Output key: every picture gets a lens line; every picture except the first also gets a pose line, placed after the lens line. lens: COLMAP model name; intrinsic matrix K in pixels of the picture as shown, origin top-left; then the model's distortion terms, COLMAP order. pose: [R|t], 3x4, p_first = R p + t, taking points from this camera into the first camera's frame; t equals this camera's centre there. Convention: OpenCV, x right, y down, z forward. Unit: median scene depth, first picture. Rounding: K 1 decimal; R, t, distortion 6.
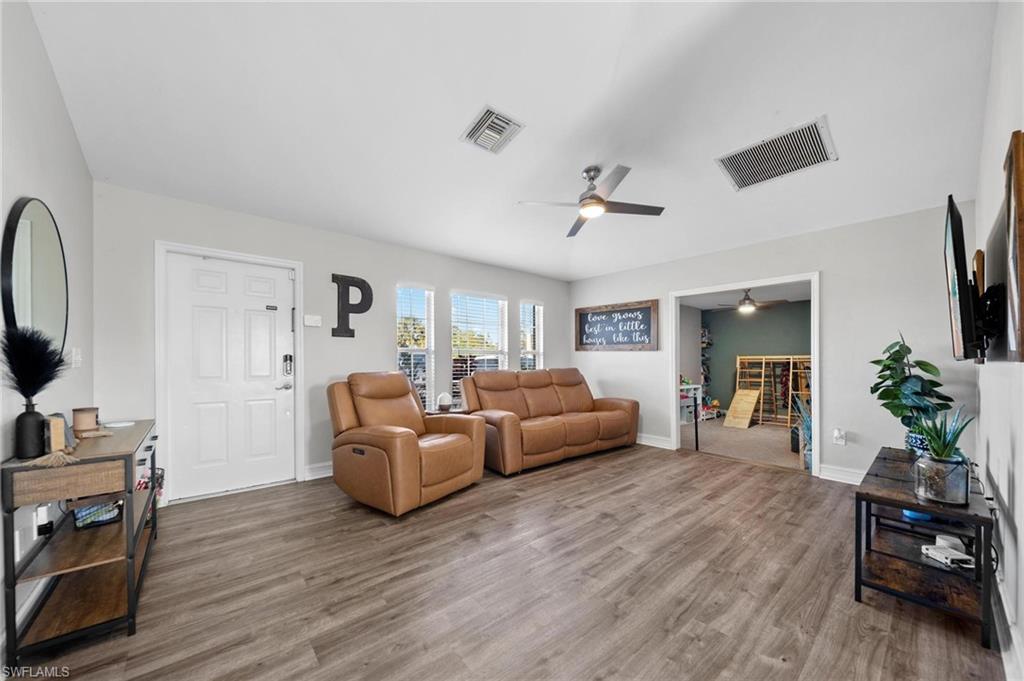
lens RADIAL K [[367.1, 0, 506.8], [0, 367.1, 355.8], [0, 0, 1]] dist [-0.001786, -0.001057]
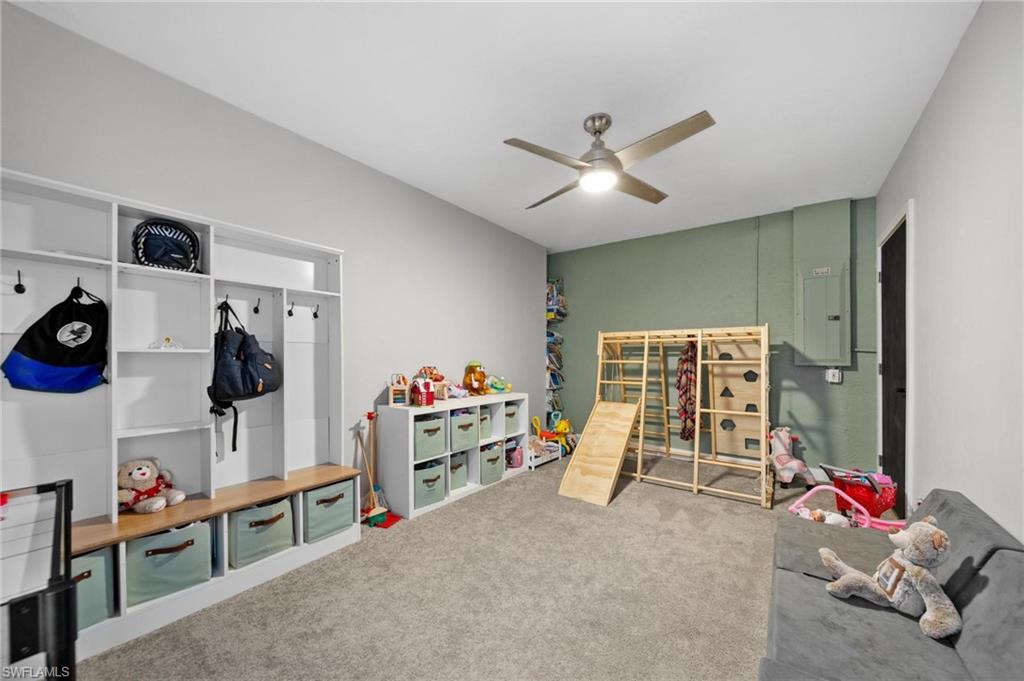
lens RADIAL K [[367.1, 0, 503.7], [0, 367.1, 350.5], [0, 0, 1]] dist [-0.001786, -0.001057]
pose [[0.976342, 0.002566, 0.216218, 0.404598], [-0.003839, 0.999978, 0.005465, 0.022981], [-0.216199, -0.006165, 0.976330, 0.558026]]
